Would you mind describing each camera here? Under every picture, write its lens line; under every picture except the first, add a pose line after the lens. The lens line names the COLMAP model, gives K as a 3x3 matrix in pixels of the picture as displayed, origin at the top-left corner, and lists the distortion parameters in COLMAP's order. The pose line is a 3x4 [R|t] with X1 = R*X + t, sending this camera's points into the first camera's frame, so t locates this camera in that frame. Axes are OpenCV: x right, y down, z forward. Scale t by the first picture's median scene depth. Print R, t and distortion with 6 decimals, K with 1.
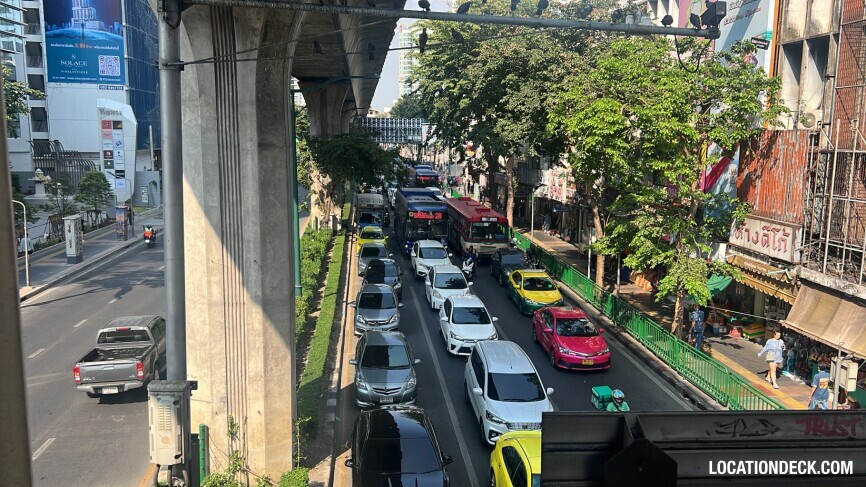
lens RADIAL K [[745.9, 0, 439.8], [0, 745.9, 253.7], [0, 0, 1]] dist [0.076702, -0.116199]
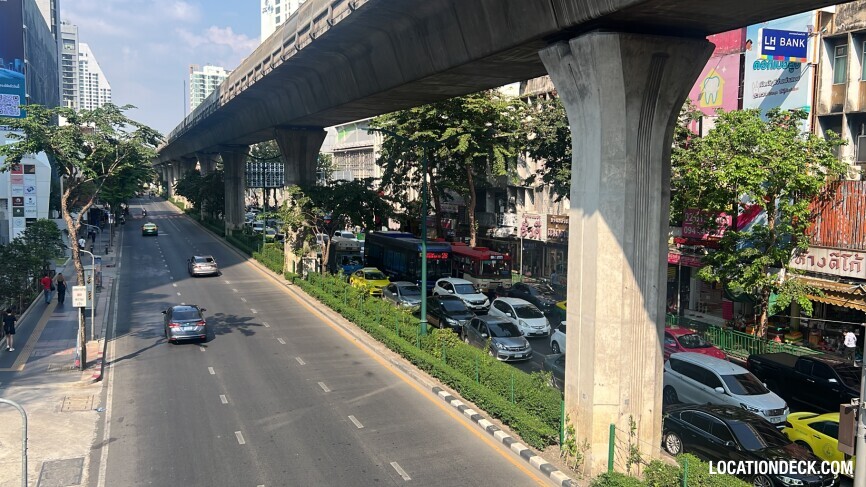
lens RADIAL K [[744.9, 0, 436.8], [0, 744.9, 242.3], [0, 0, 1]] dist [0.133149, -0.234285]
pose [[0.956538, -0.021380, 0.290821, -0.569026], [0.042583, 0.996859, -0.066774, 0.003220], [-0.288480, 0.076256, 0.954444, -0.055529]]
